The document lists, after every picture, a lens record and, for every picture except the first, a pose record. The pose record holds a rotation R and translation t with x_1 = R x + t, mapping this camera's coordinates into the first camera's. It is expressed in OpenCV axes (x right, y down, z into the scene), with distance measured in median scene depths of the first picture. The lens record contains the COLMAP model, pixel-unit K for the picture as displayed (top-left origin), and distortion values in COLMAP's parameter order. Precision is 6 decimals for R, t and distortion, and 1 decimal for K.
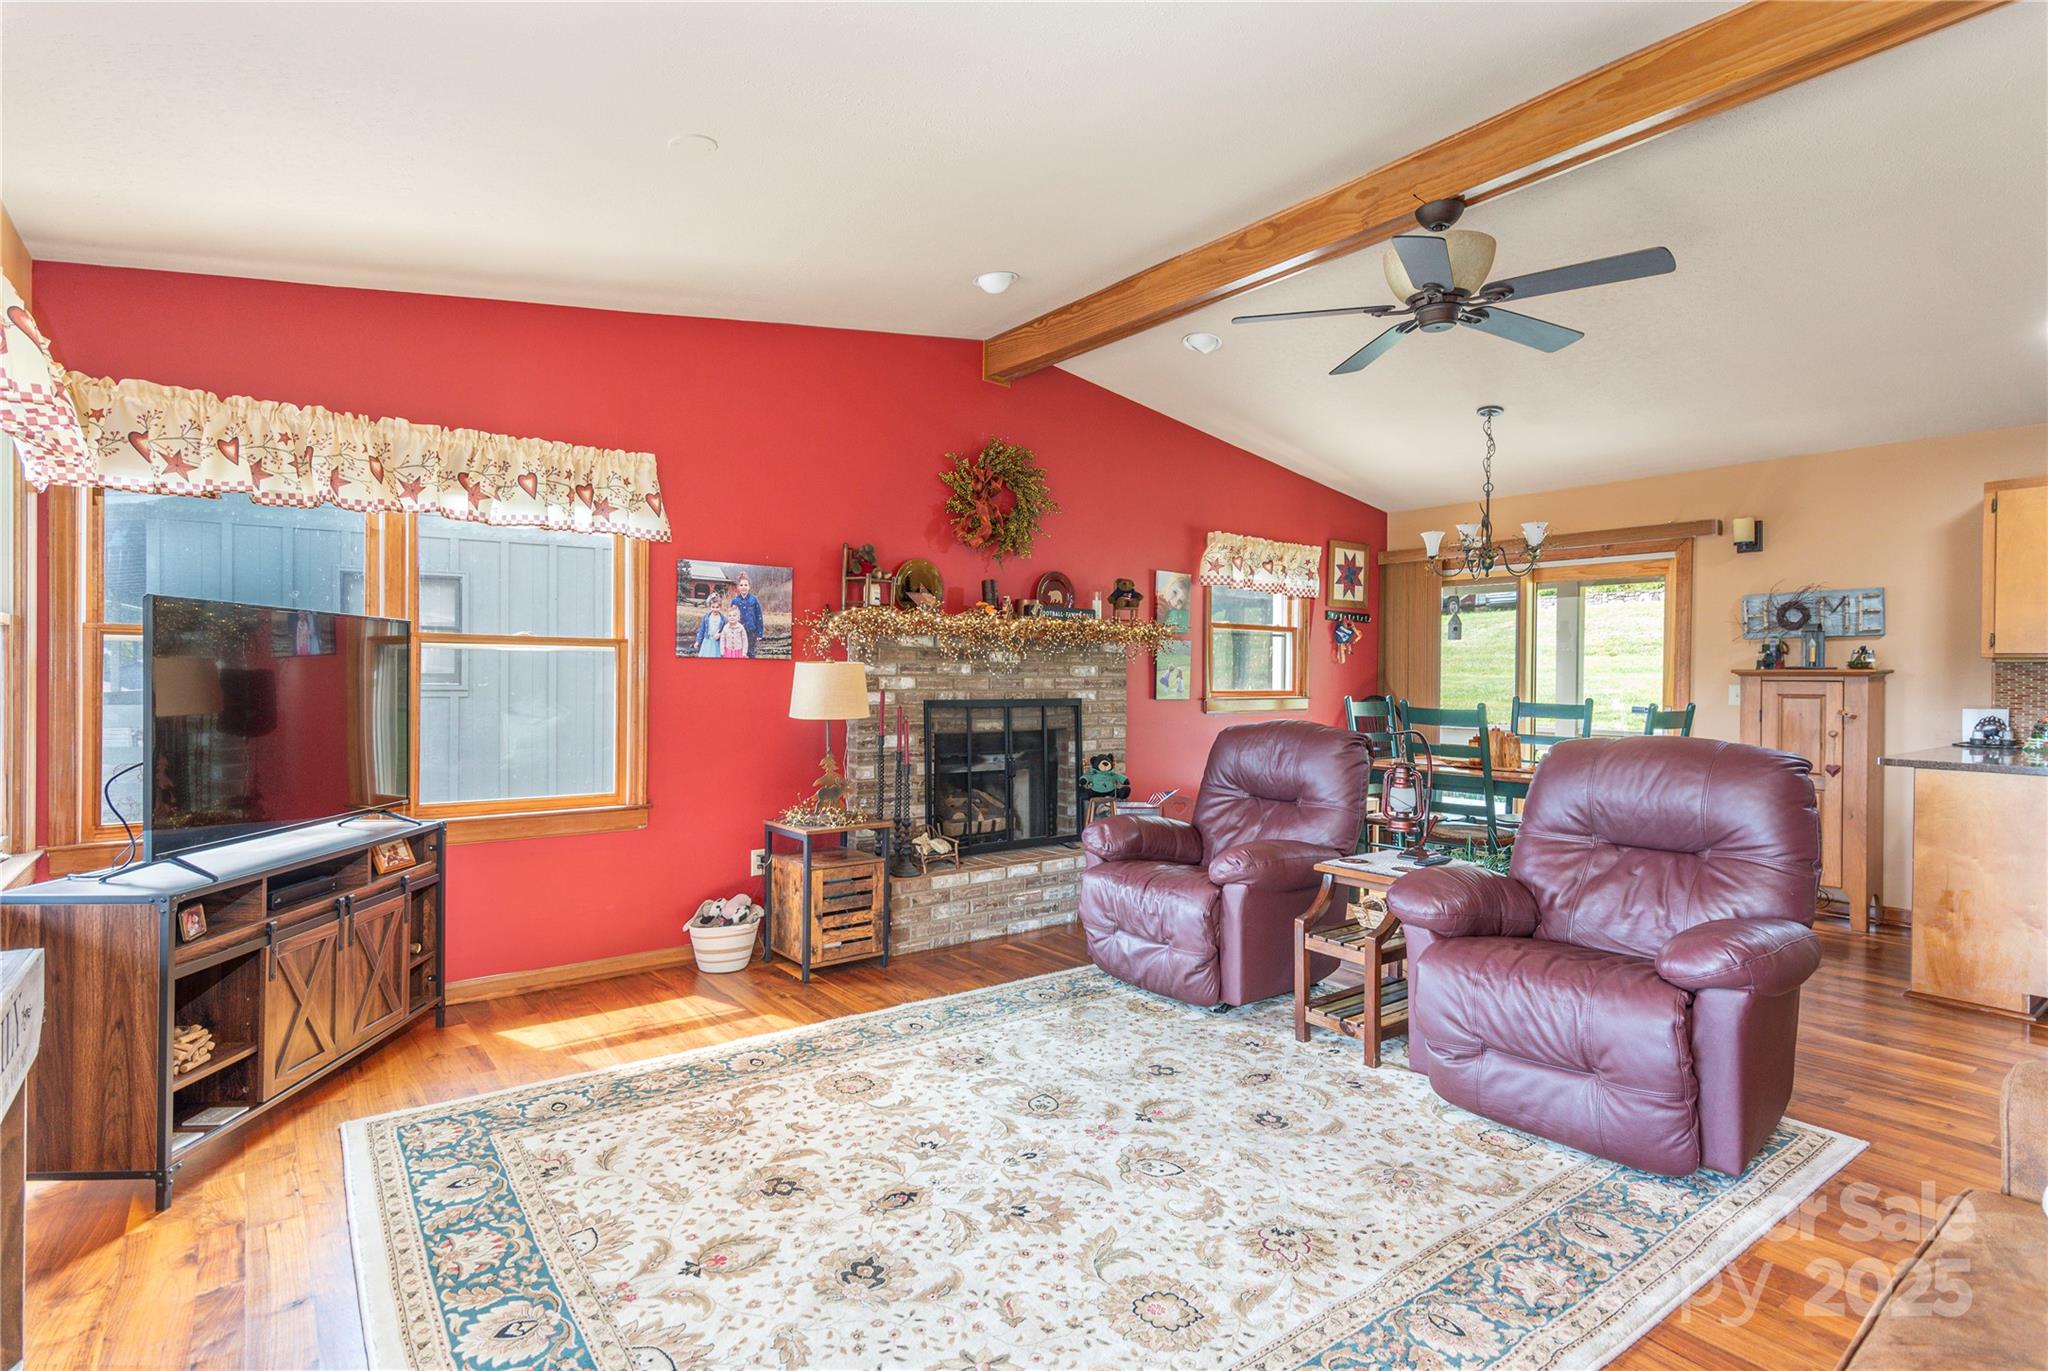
lens RADIAL K [[1004.4, 0, 1040.9], [0, 1004.4, 683.2], [0, 0, 1]] dist [0.012670, -0.000490]
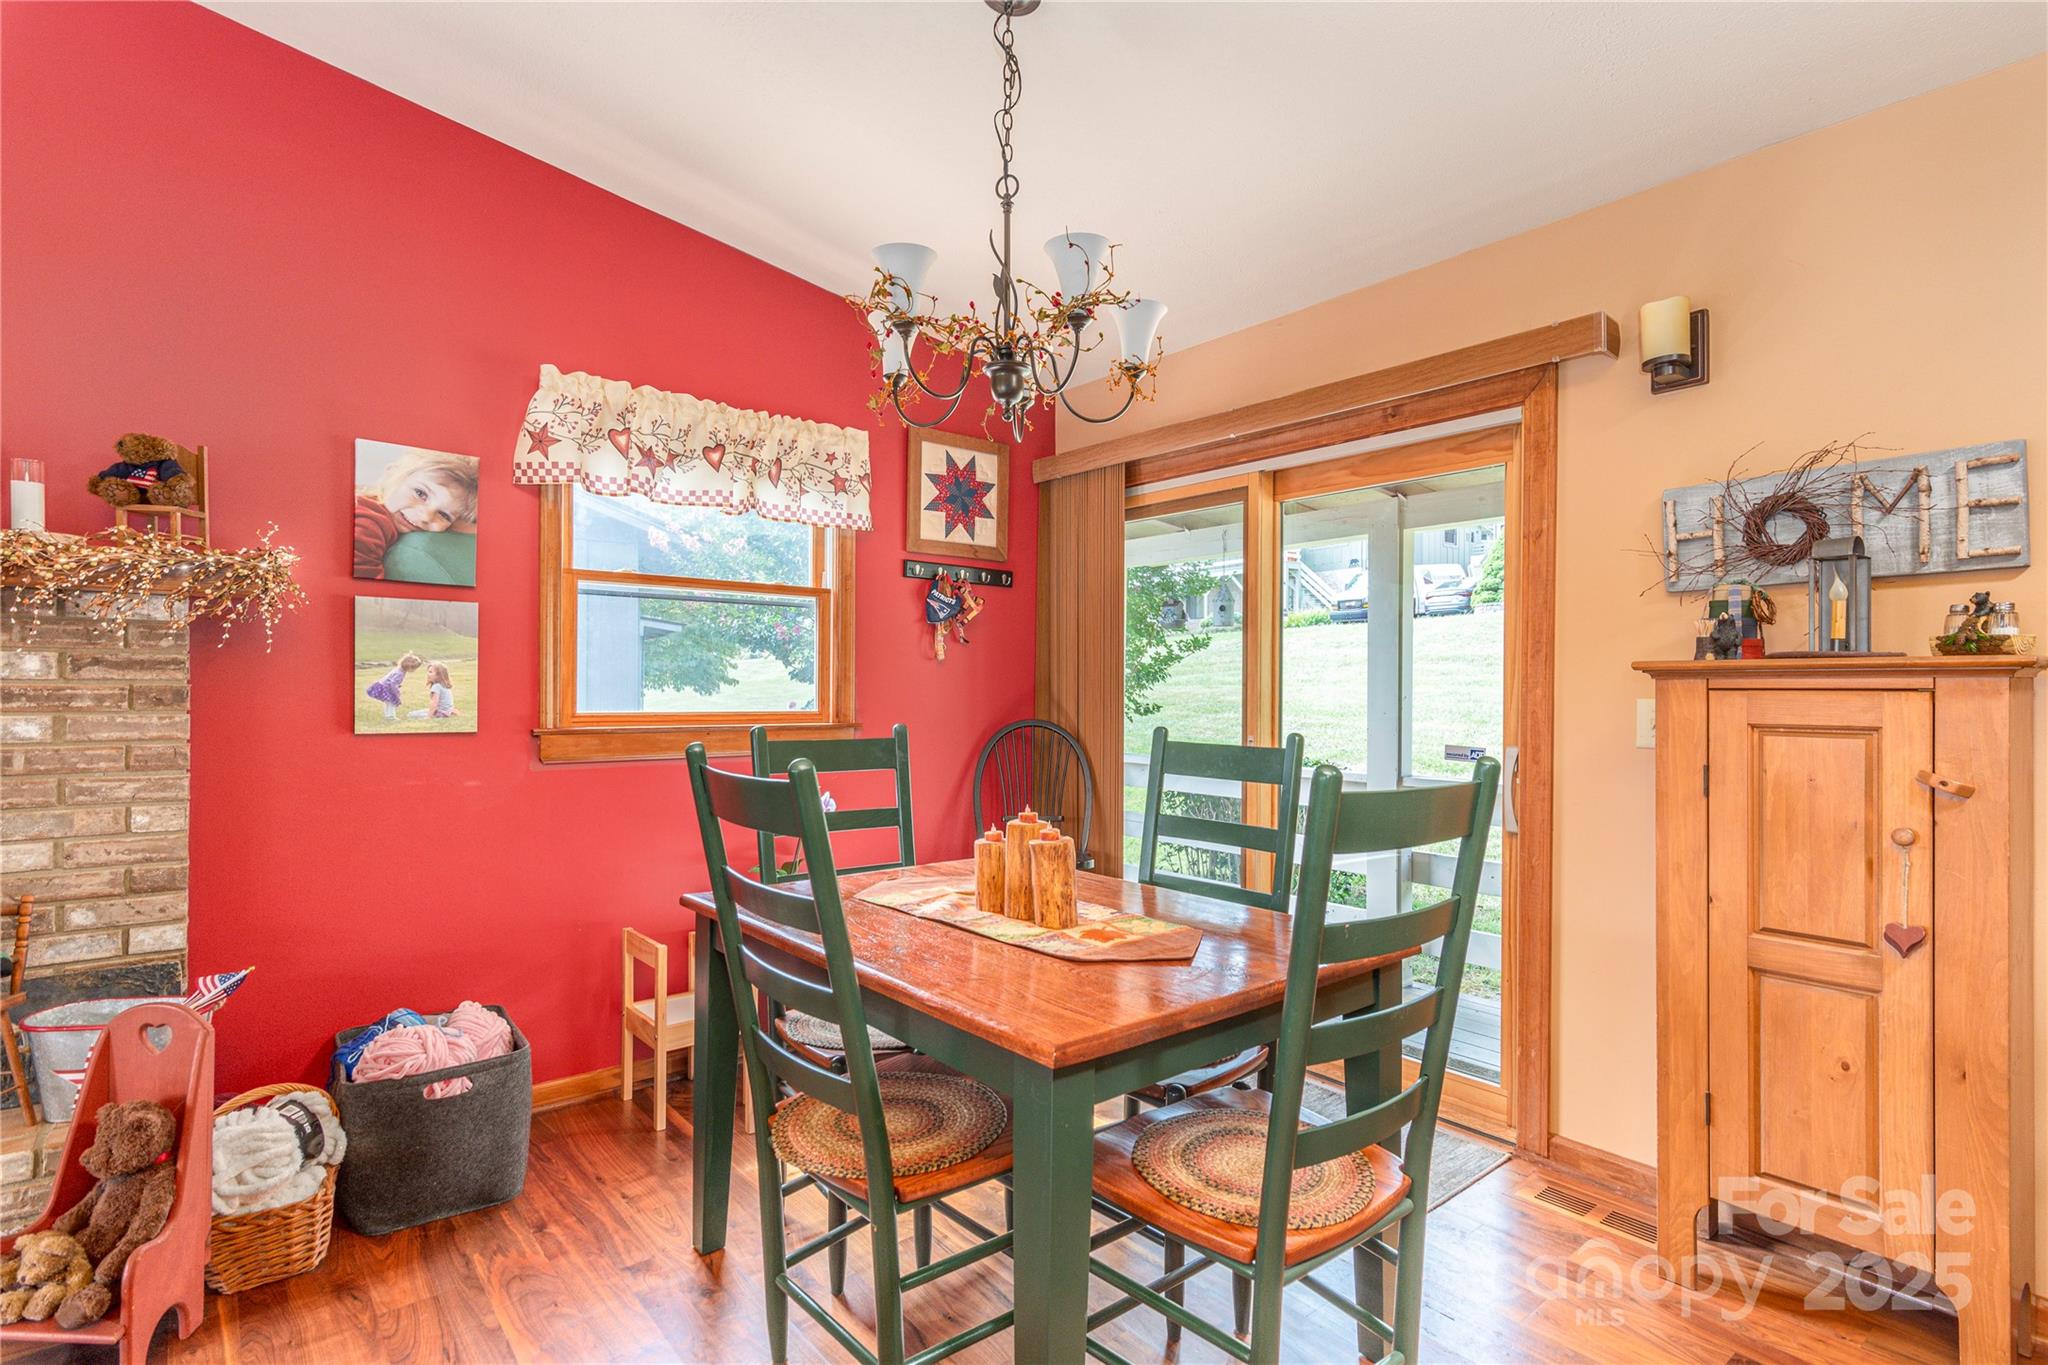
lens RADIAL K [[1004.4, 0, 1032.2], [0, 1004.4, 686.2], [0, 0, 1]] dist [0.012670, -0.000490]
pose [[0.999788, -0.000463, 0.020598, 0.424772], [0.000701, 0.999933, -0.011532, 0.000506], [-0.020591, 0.011544, 0.999721, 0.588586]]
